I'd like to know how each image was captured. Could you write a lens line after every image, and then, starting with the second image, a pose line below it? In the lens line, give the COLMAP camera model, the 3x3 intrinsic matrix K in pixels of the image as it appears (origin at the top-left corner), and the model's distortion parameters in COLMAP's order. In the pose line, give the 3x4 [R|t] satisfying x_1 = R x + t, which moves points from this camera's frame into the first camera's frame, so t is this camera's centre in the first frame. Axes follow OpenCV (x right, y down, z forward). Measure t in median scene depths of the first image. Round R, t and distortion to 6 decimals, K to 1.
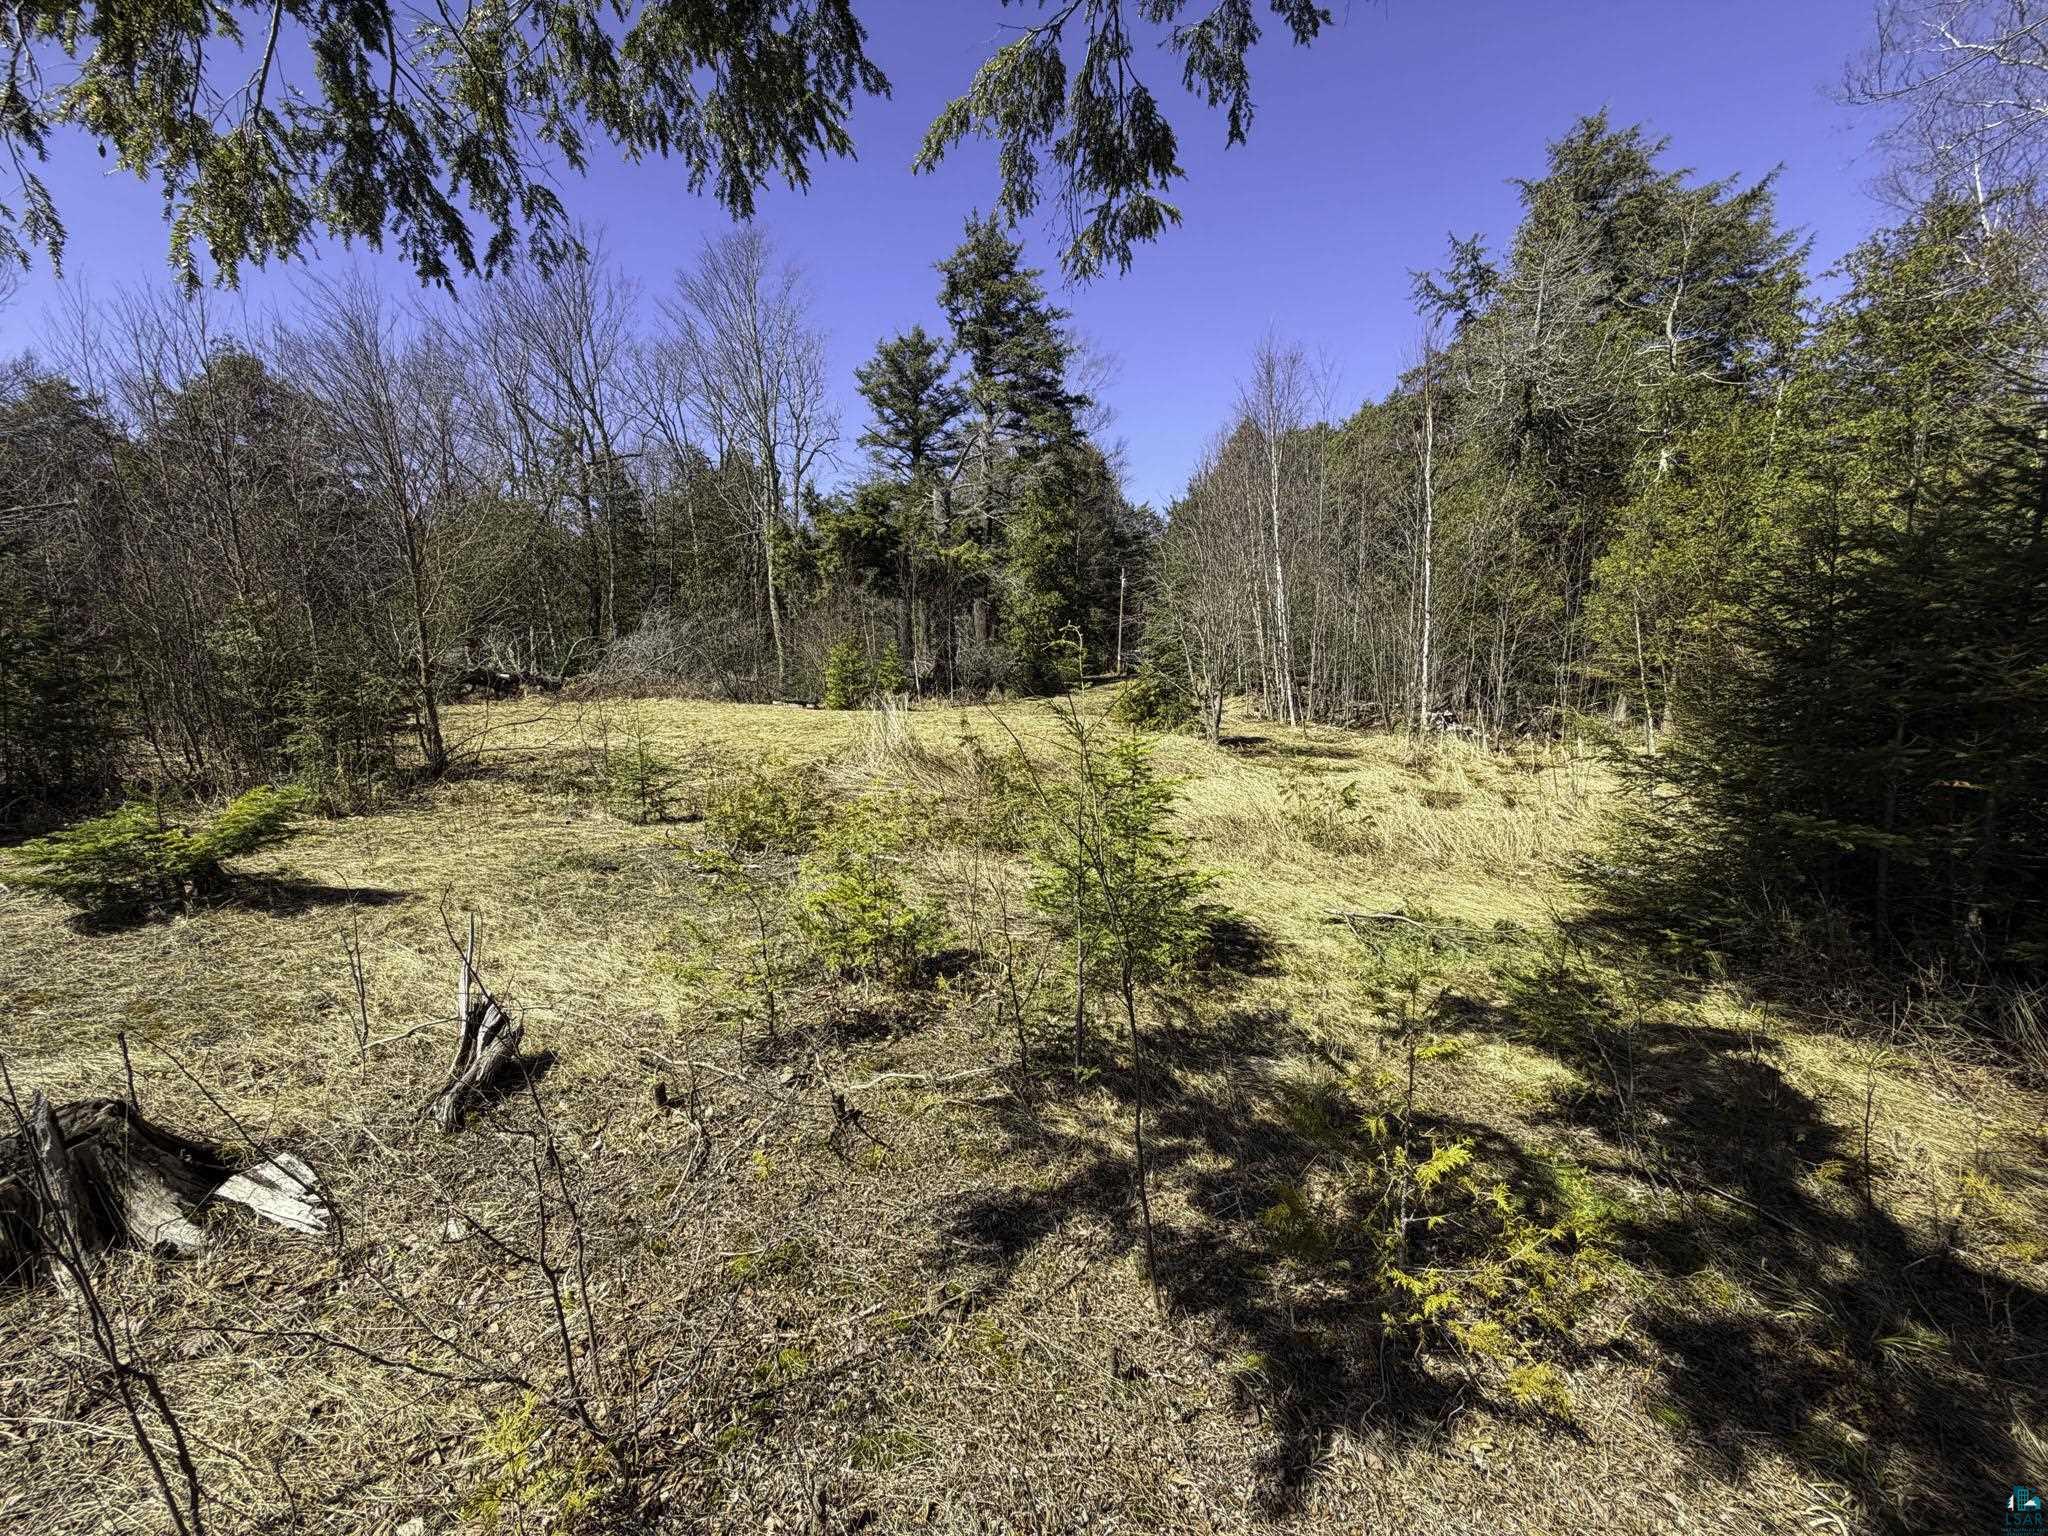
lens RADIAL K [[813.2, 0, 1013.1], [0, 813.2, 761.8], [0, 0, 1]] dist [0.005502, -0.000482]
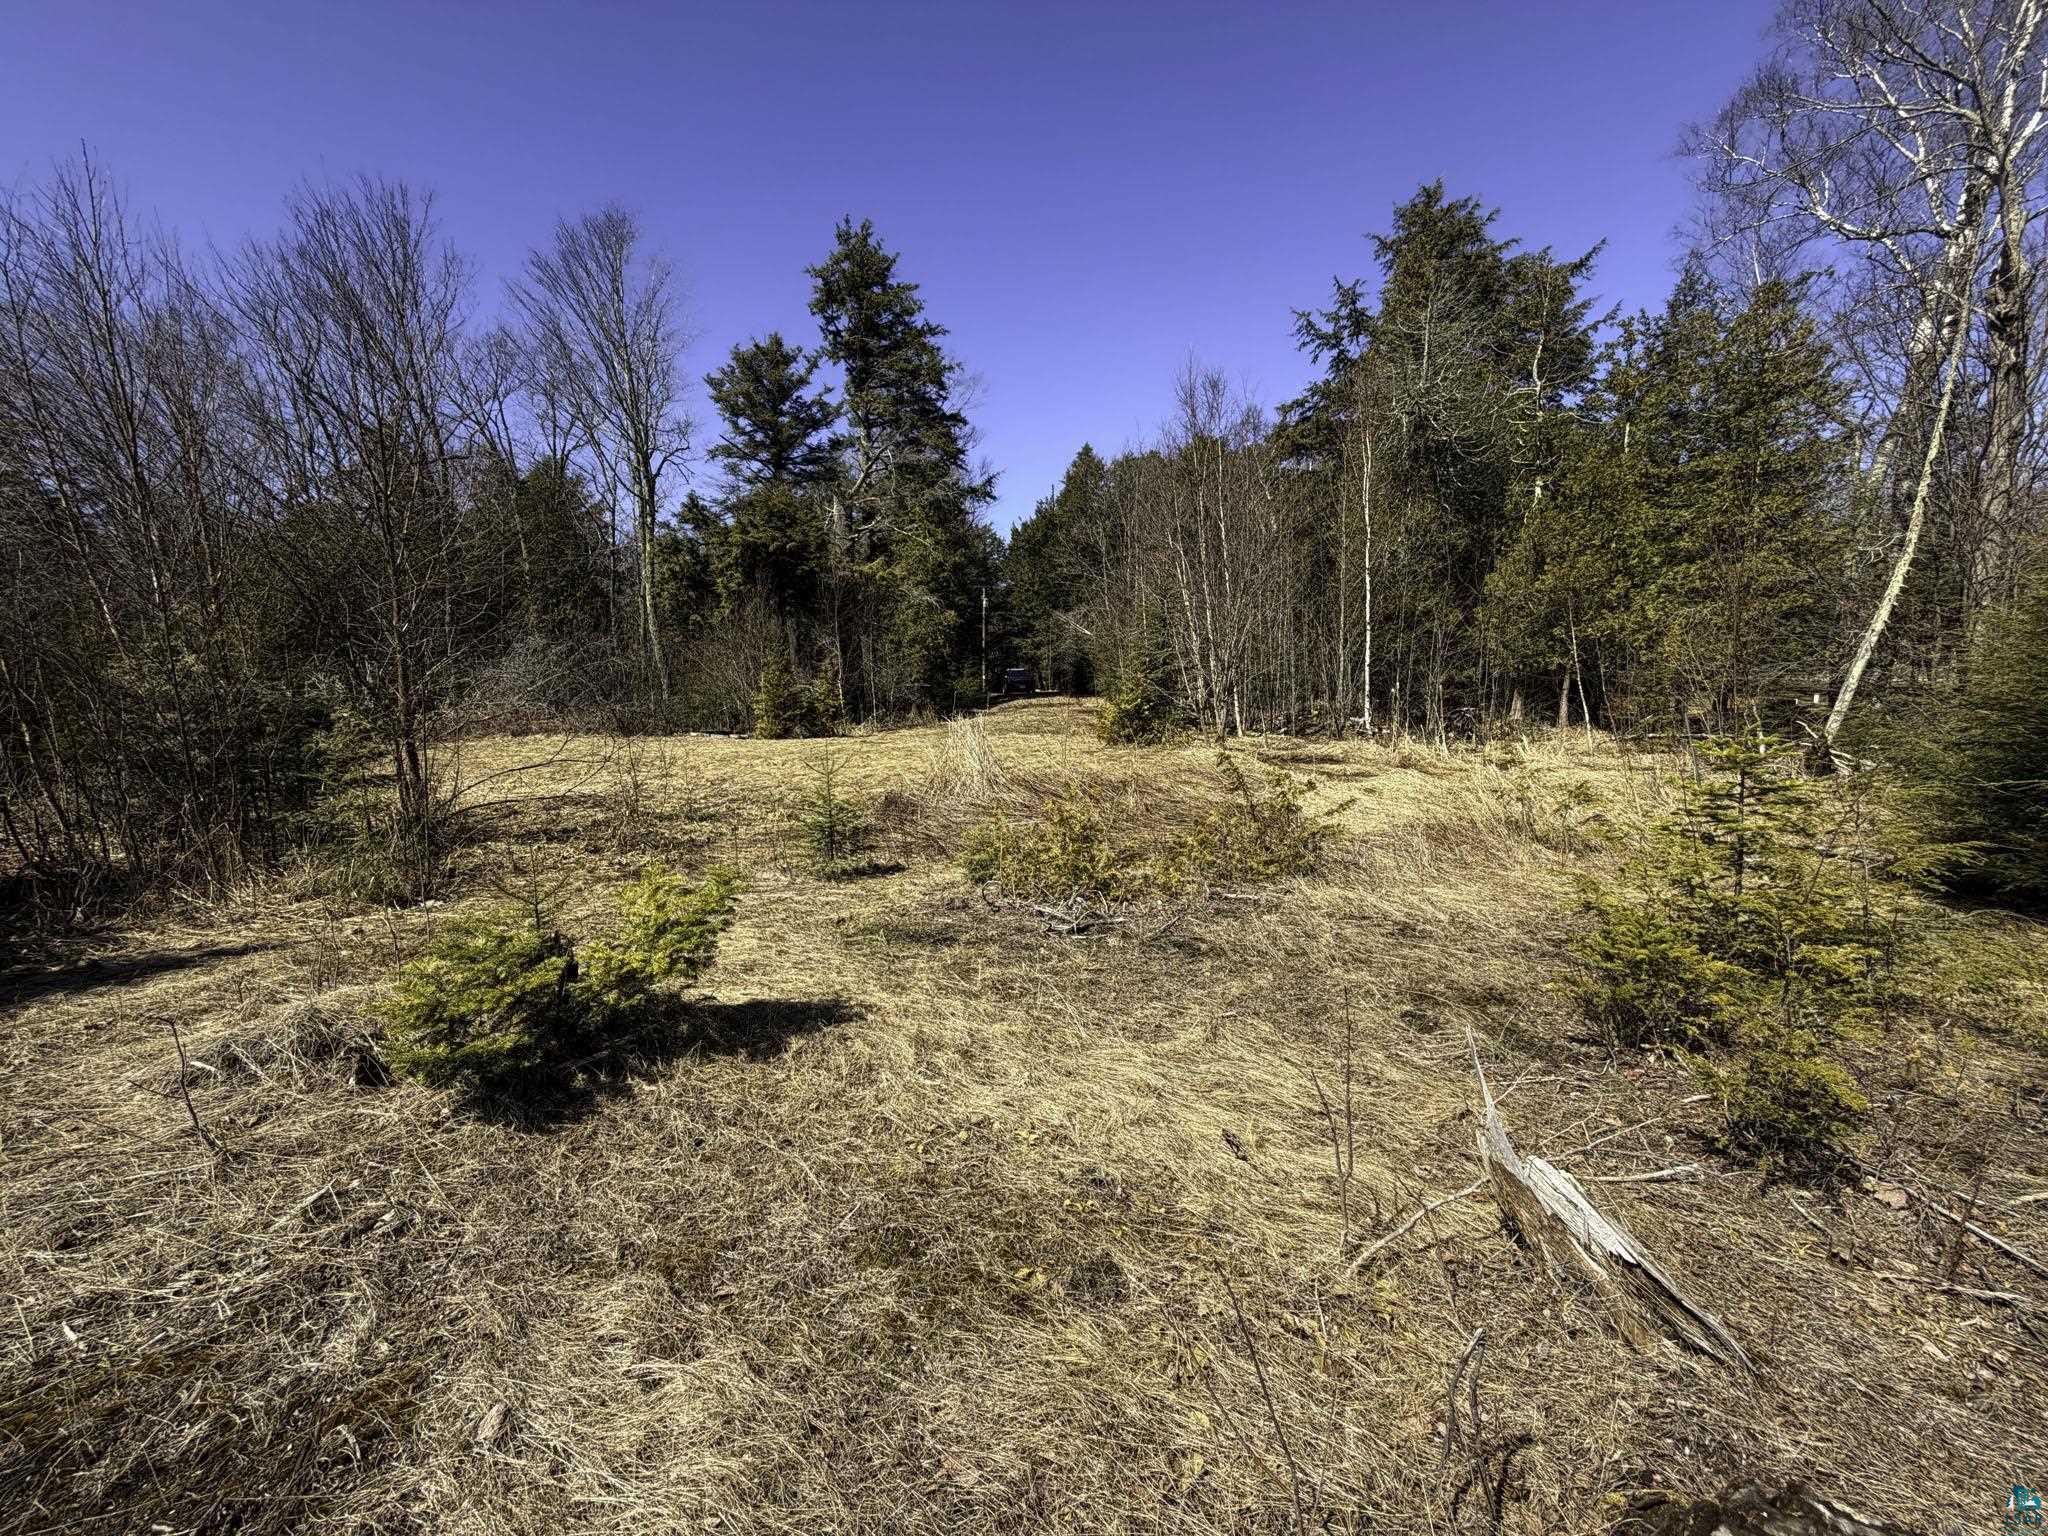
lens RADIAL K [[813.2, 0, 1011.5], [0, 813.2, 764.3], [0, 0, 1]] dist [0.005502, -0.000482]
pose [[0.974711, -0.049487, 0.217922, -0.098281], [0.054404, 0.998381, -0.016617, -0.003847], [-0.216747, 0.028053, 0.975825, 0.034188]]
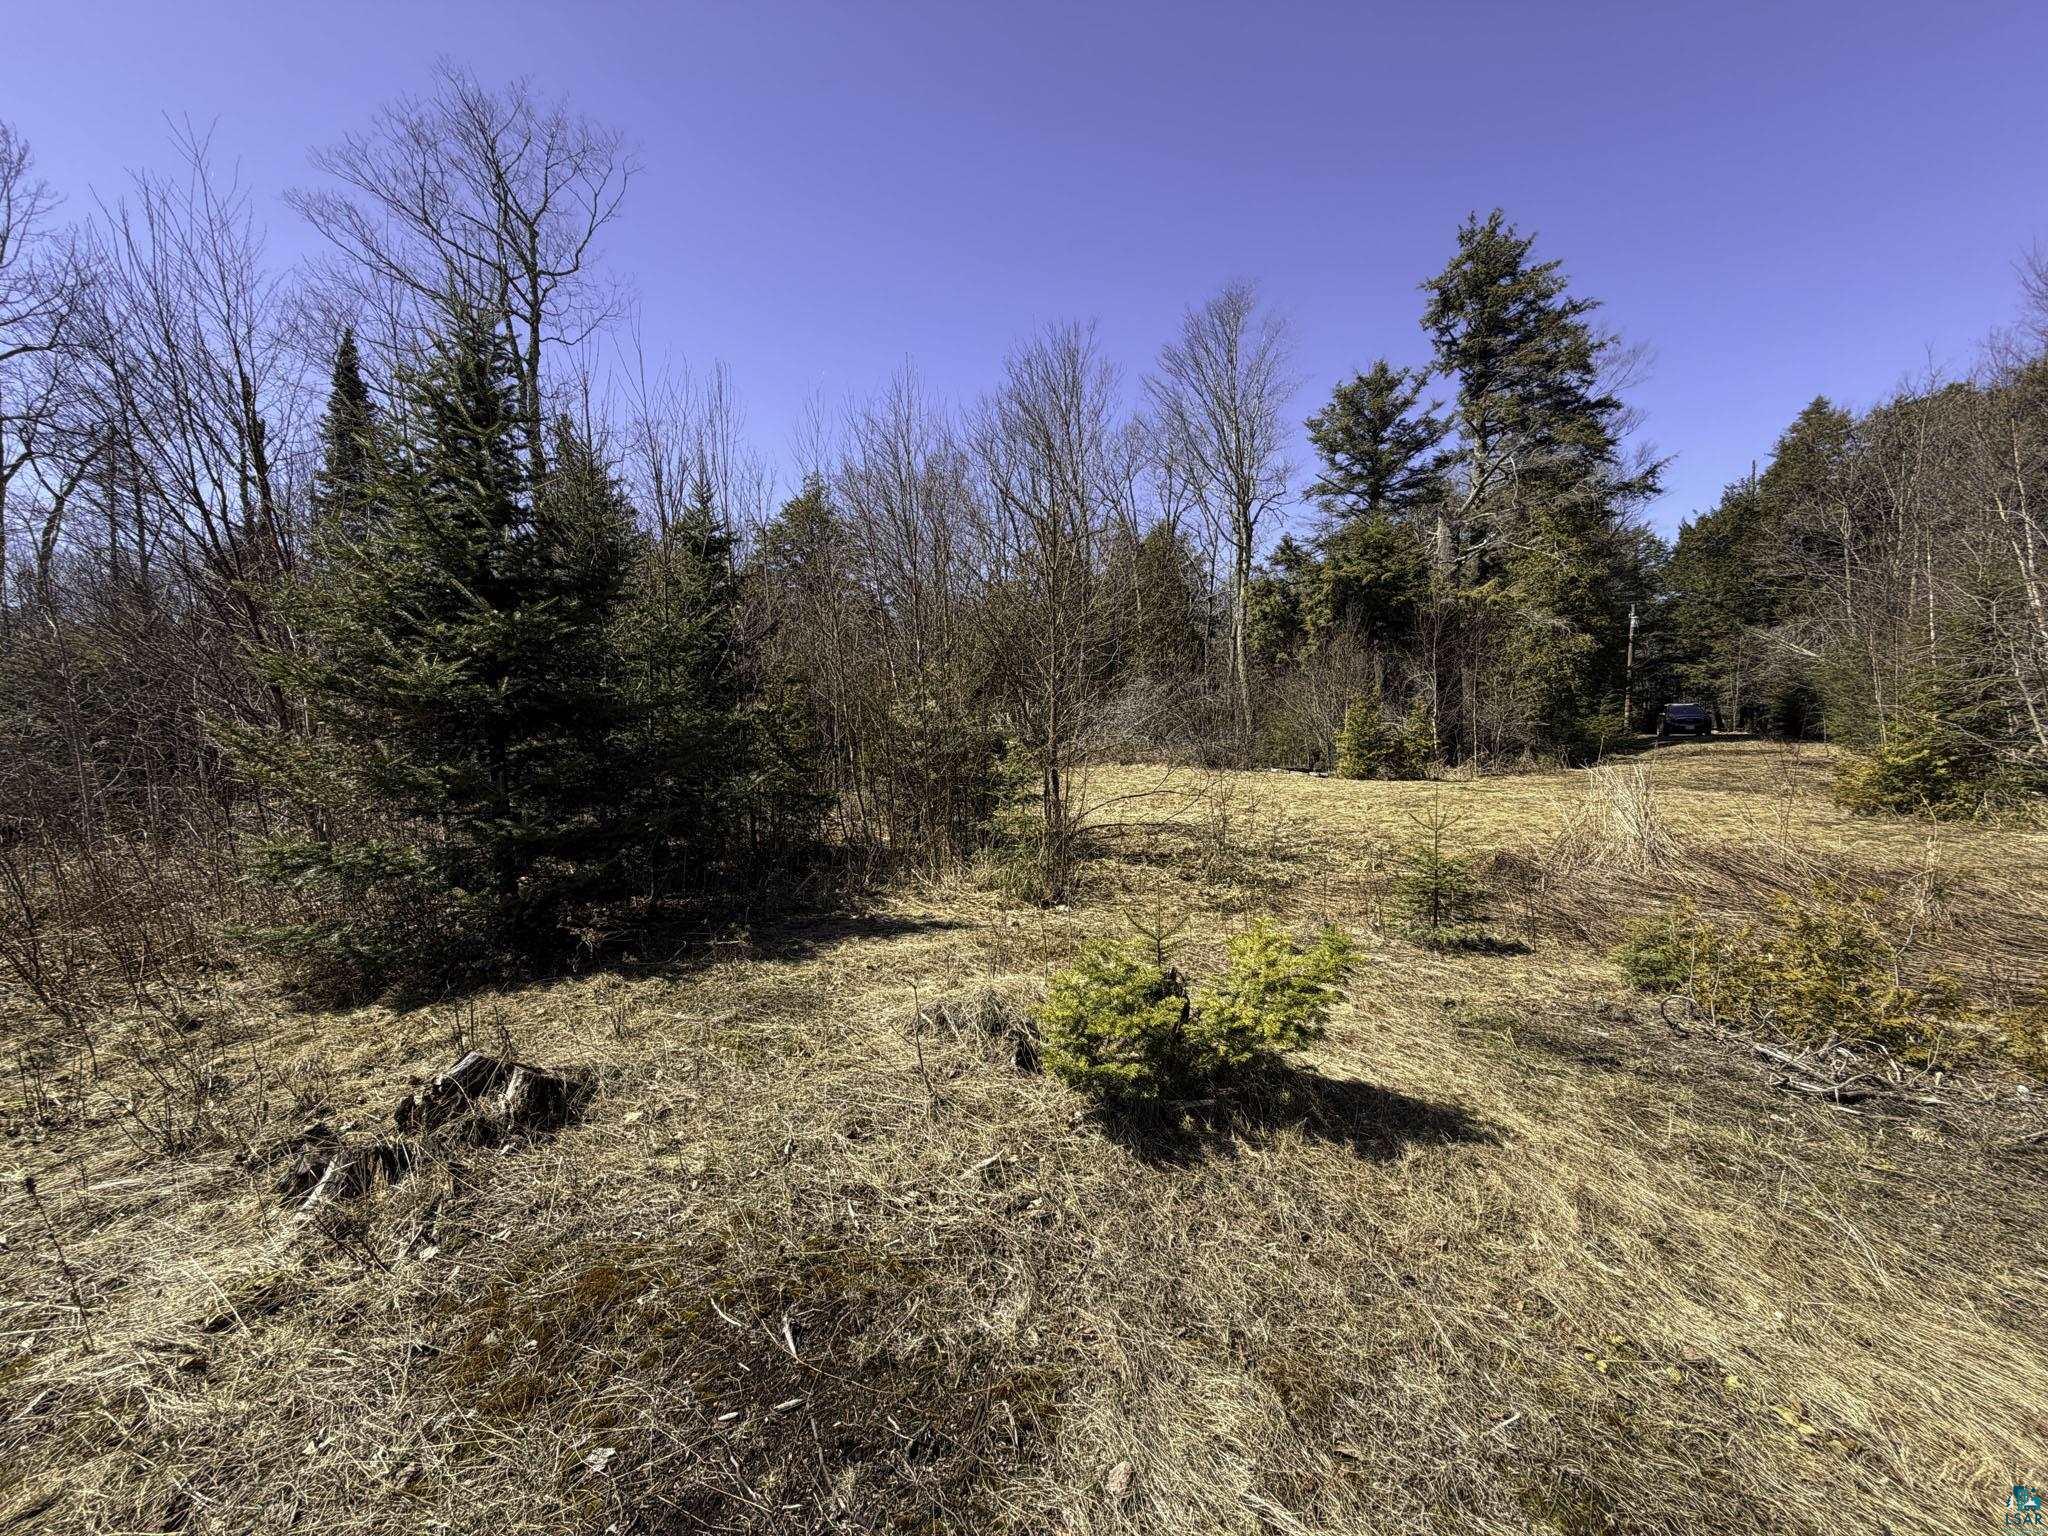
lens RADIAL K [[813.2, 0, 1023.2], [0, 813.2, 763.7], [0, 0, 1]] dist [0.005502, -0.000482]
pose [[0.903379, 0.004510, -0.428819, -0.103362], [-0.036523, 0.997121, -0.066456, -0.006076], [0.427285, 0.075697, 0.900943, 0.038858]]
